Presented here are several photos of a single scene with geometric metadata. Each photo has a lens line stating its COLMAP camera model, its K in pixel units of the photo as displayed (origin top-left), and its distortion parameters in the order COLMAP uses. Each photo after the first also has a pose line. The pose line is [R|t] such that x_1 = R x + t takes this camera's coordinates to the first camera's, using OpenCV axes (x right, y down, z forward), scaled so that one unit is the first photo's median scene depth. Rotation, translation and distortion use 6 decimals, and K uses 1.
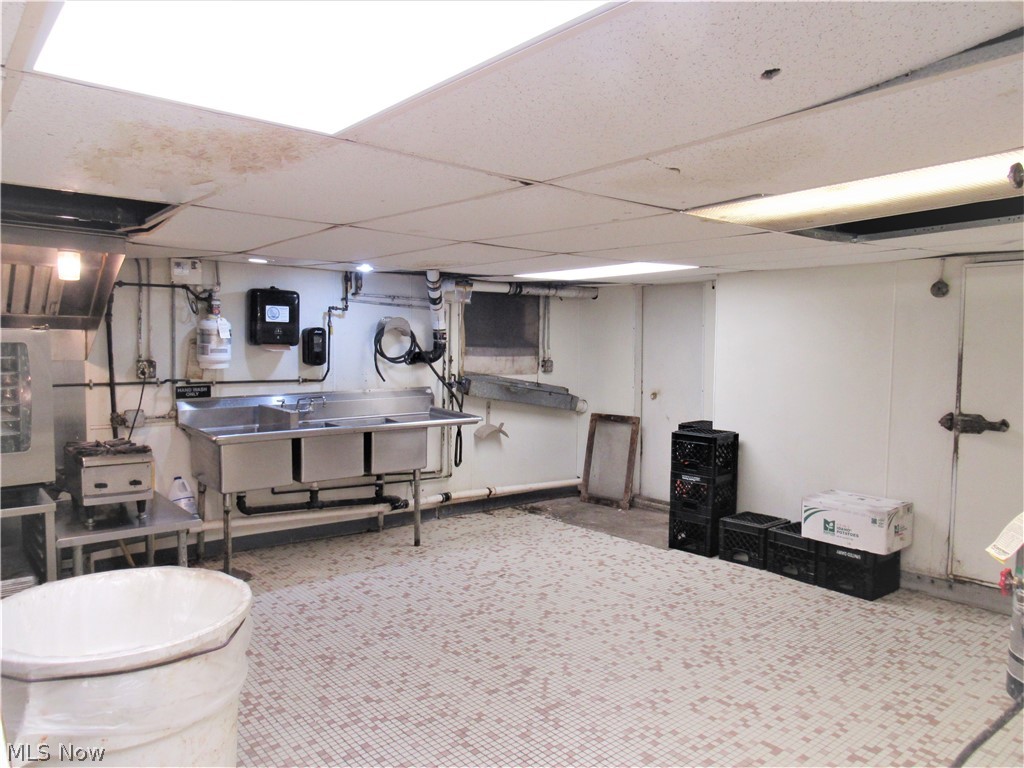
lens RADIAL K [[742.8, 0, 512.0], [0, 742.8, 384.0], [0, 0, 1]] dist [-0.024310, 0.013316]
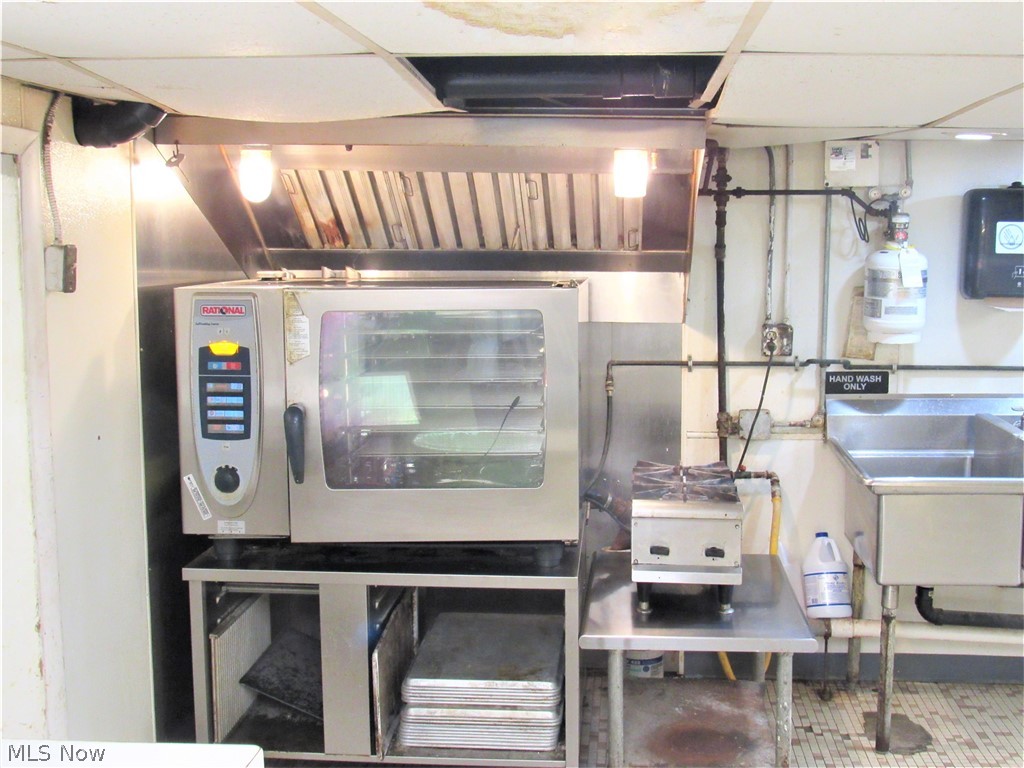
lens RADIAL K [[1214.2, 0, 512.0], [0, 1214.2, 384.0], [0, 0, 1]] dist [-0.042990, -0.015620]
pose [[0.711396, 0.068808, -0.699415, 0.016223], [-0.030658, 0.997287, 0.066929, -0.041595], [0.702122, -0.026170, 0.711576, 0.183684]]
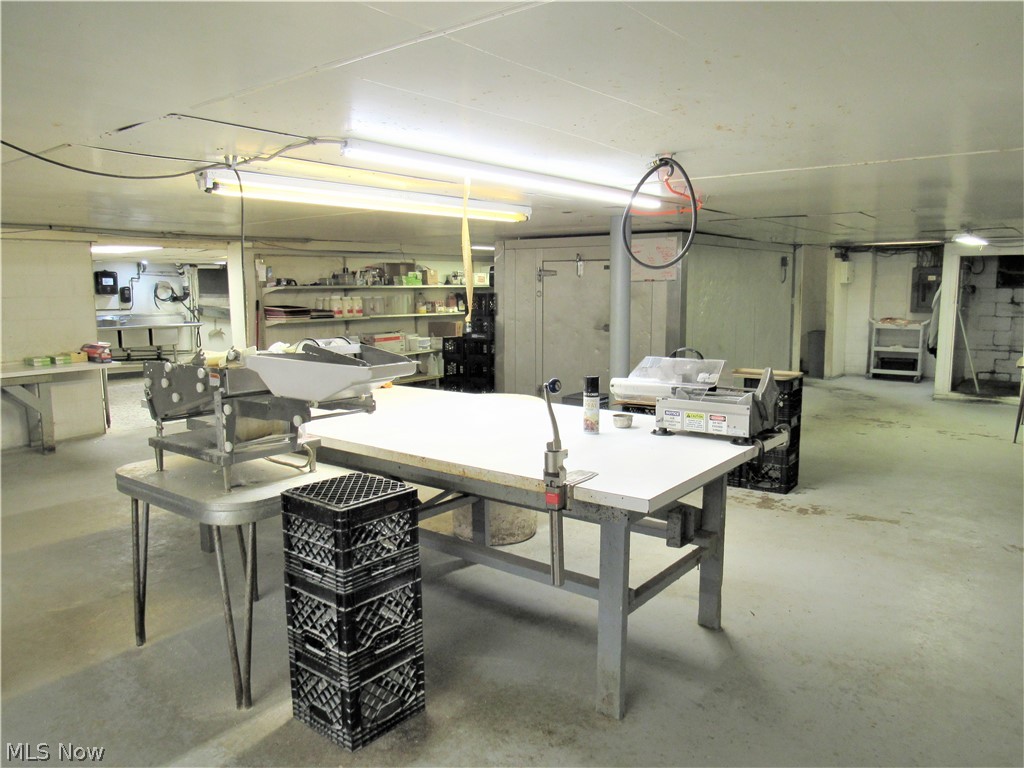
lens RADIAL K [[742.8, 0, 512.0], [0, 742.8, 384.0], [0, 0, 1]] dist [-0.024310, 0.013316]
pose [[0.979902, -0.043427, 0.194696, 0.525526], [0.029100, 0.996694, 0.075853, 0.100952], [-0.197346, -0.068663, 0.977926, -1.747566]]
